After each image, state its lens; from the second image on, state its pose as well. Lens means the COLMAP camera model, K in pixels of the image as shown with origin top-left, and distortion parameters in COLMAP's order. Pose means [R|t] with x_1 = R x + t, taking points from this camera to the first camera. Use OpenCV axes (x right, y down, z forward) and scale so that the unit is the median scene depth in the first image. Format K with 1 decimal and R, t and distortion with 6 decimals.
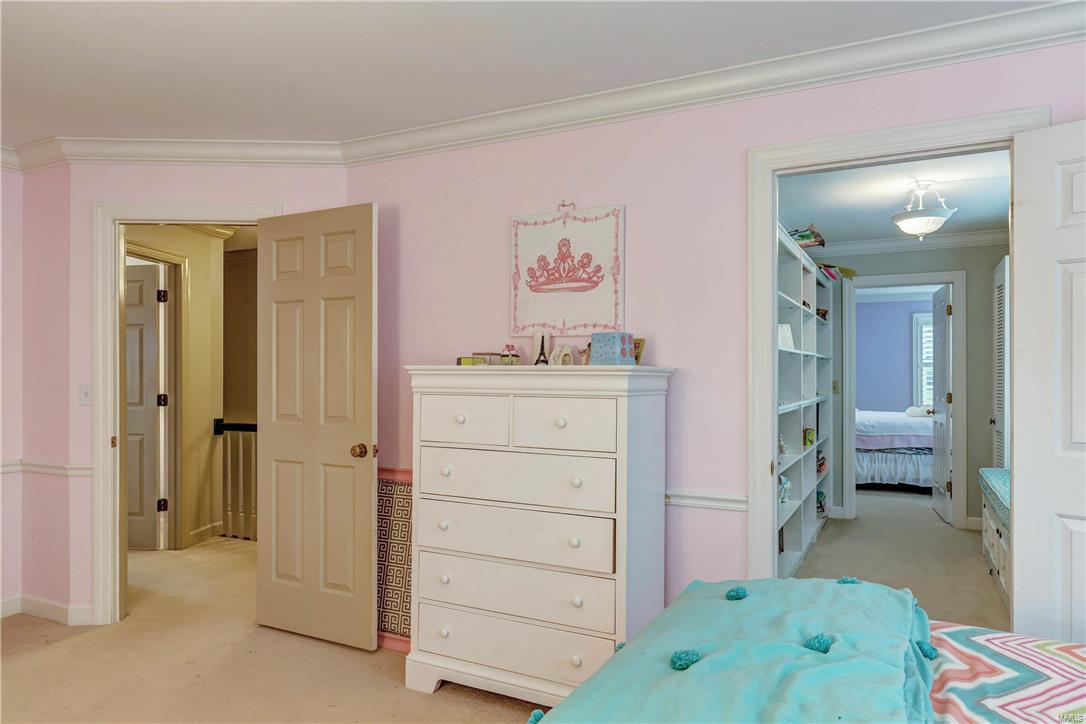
lens RADIAL K [[723.4, 0, 539.6], [0, 723.4, 372.3], [0, 0, 1]] dist [0.003974, -0.003040]
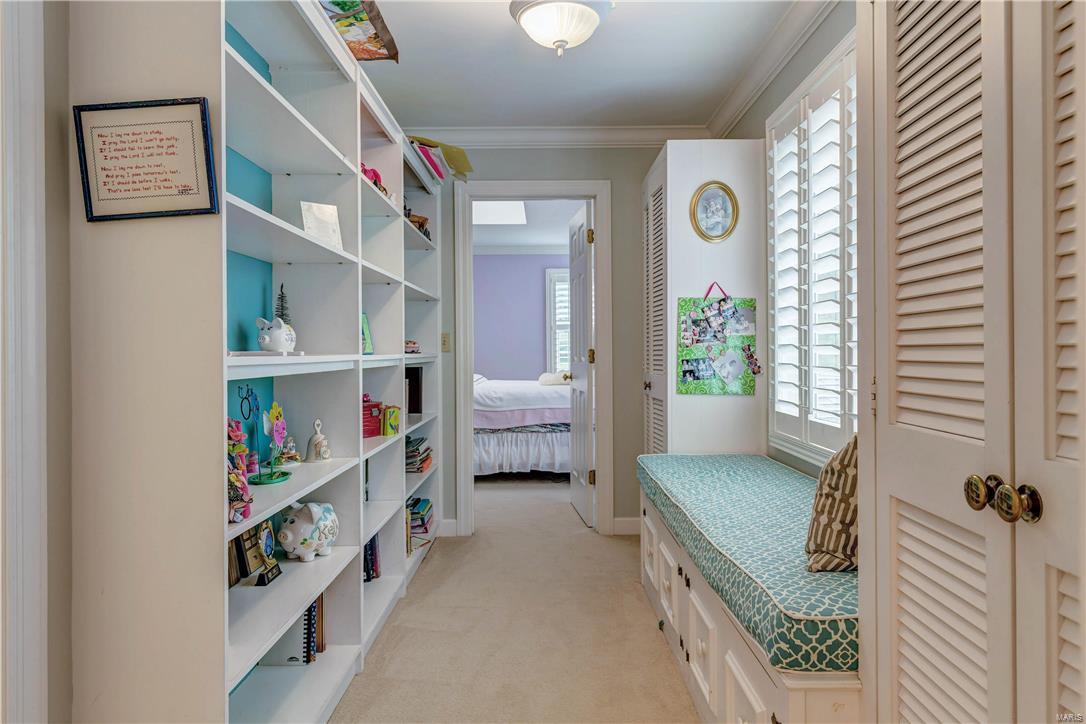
lens RADIAL K [[723.4, 0, 542.5], [0, 723.4, 359.1], [0, 0, 1]] dist [0.003974, -0.003040]
pose [[0.890772, -0.010598, 0.454327, 0.179327], [0.005571, 0.999908, 0.012401, 0.027670], [-0.454416, -0.008516, 0.890749, 0.351205]]
